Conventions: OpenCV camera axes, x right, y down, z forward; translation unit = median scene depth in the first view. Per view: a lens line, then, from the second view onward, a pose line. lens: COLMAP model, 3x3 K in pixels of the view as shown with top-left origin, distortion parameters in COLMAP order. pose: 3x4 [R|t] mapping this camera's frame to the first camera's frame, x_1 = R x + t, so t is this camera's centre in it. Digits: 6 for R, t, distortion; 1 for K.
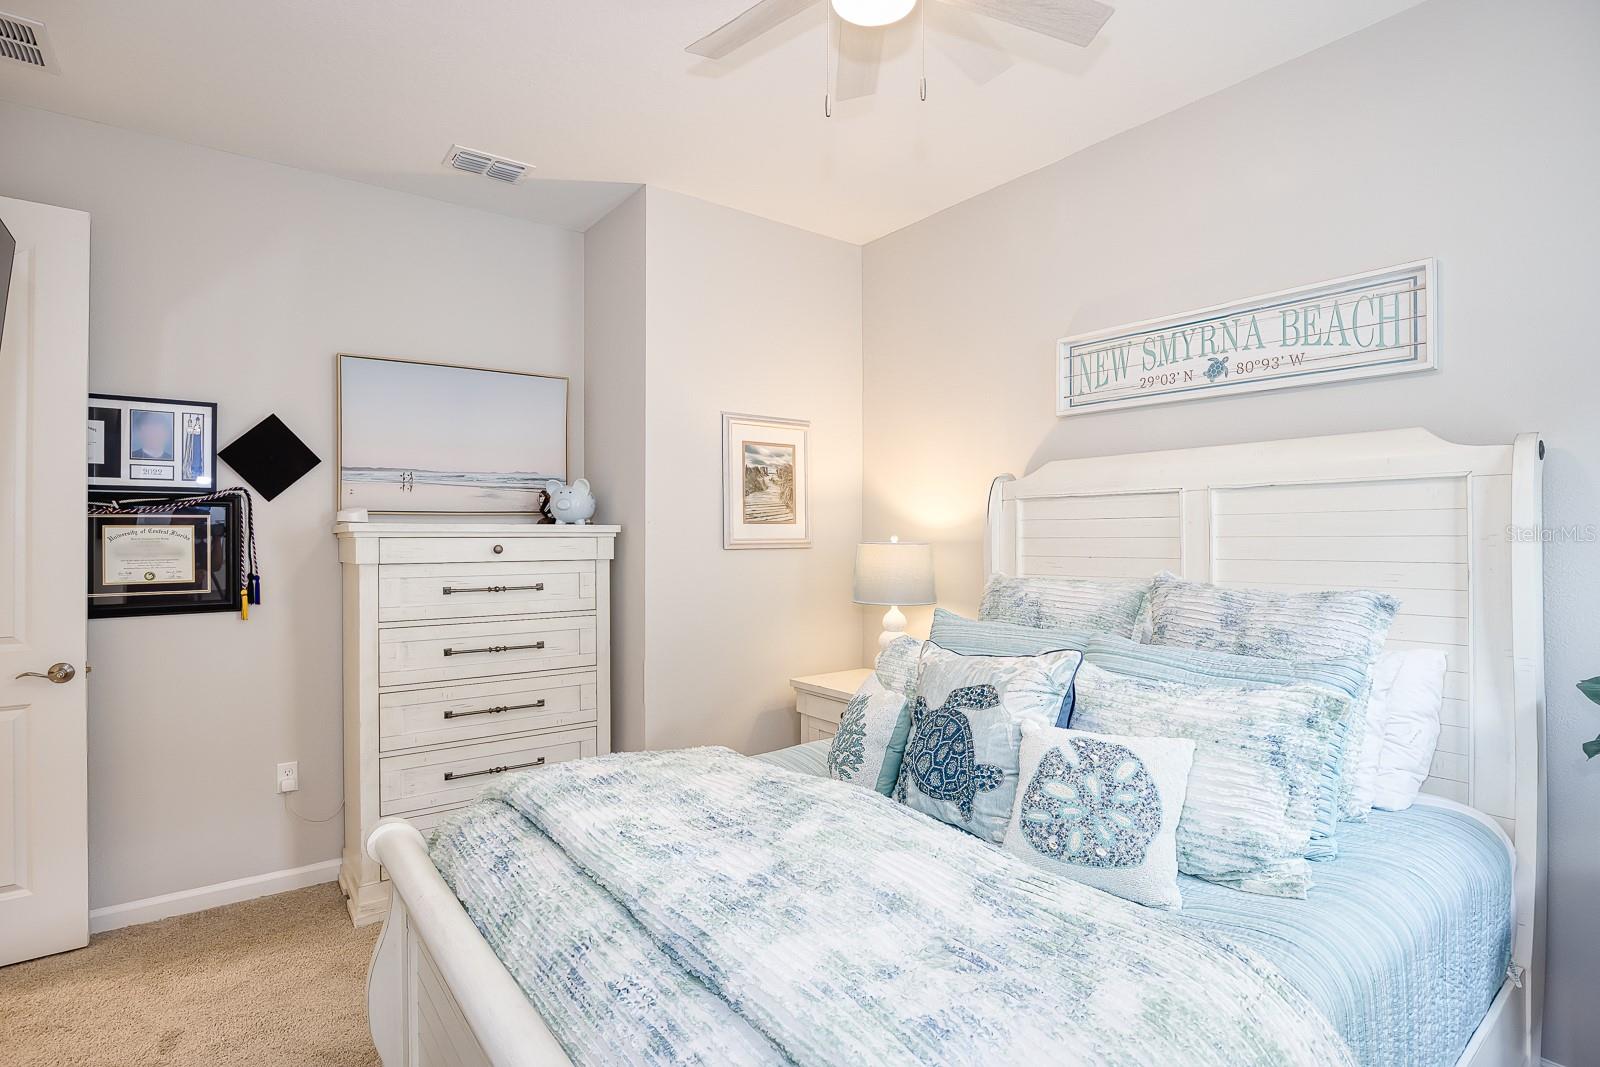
lens RADIAL K [[787.6, 0, 801.5], [0, 787.6, 528.3], [0, 0, 1]] dist [-0.017577, 0.000026]
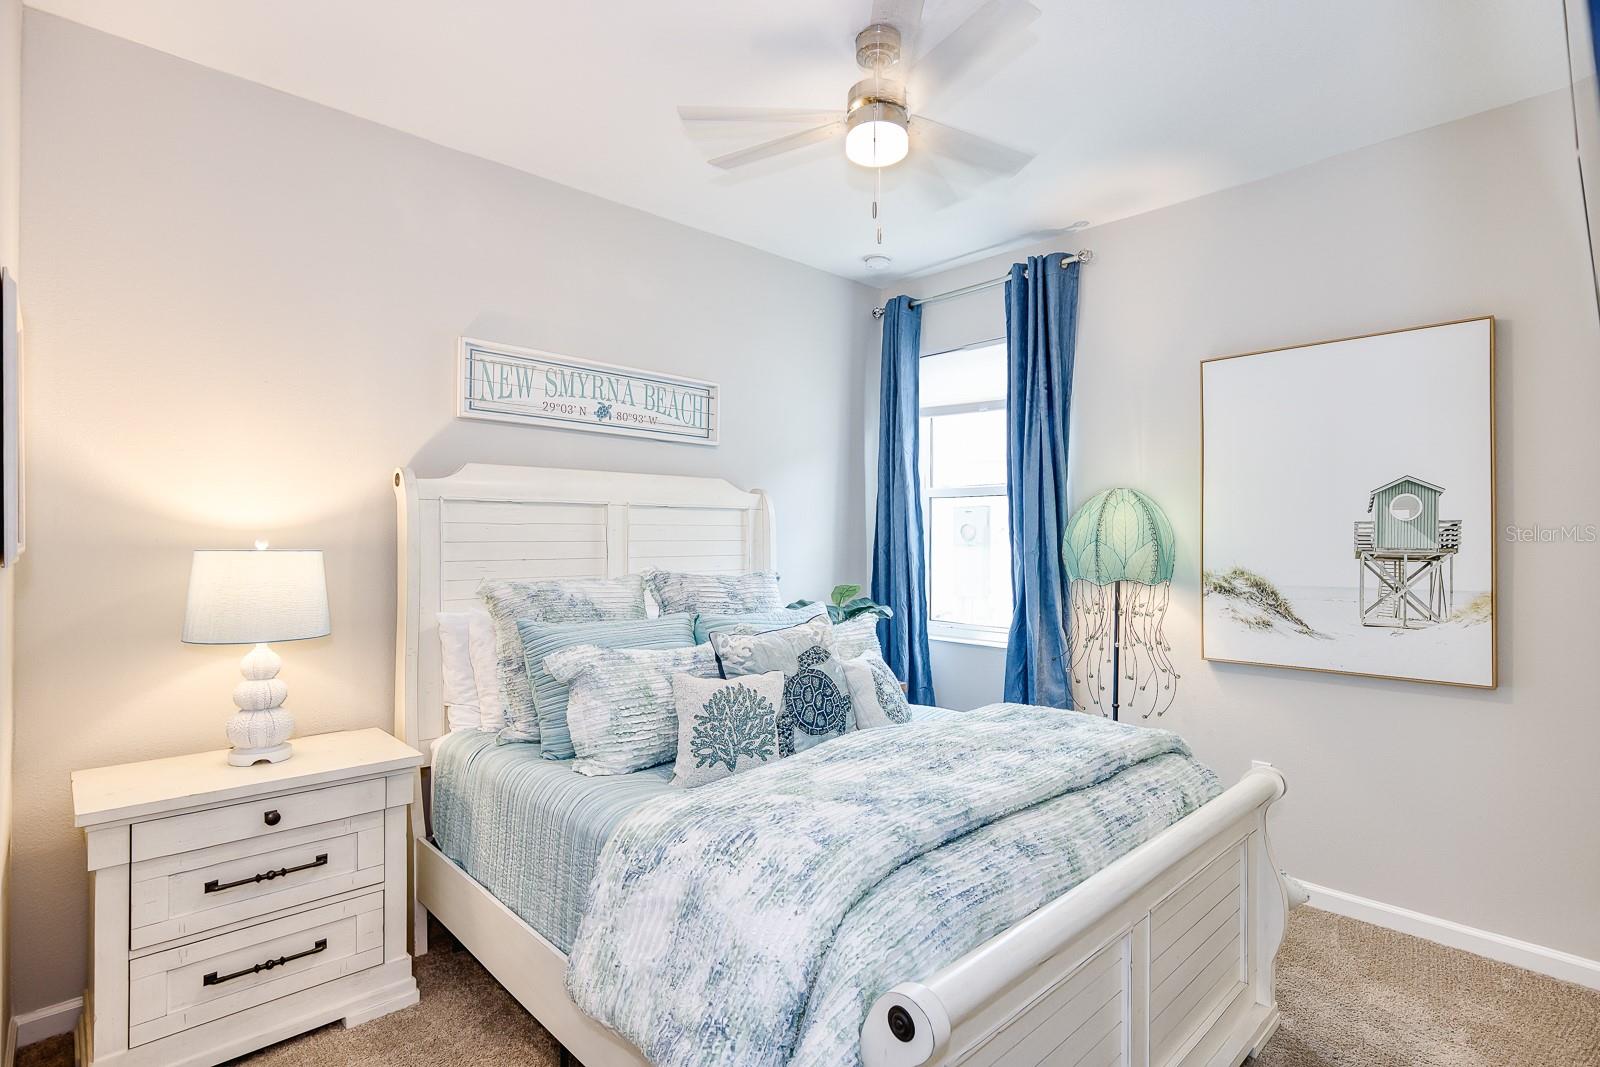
lens RADIAL K [[787.6, 0, 800.2], [0, 787.6, 539.4], [0, 0, 1]] dist [-0.017577, 0.000026]
pose [[-0.103584, 0.003531, 0.994614, -0.812463], [-0.009295, 0.999947, -0.004518, 0.011035], [-0.994577, -0.009713, -0.103546, 0.821503]]
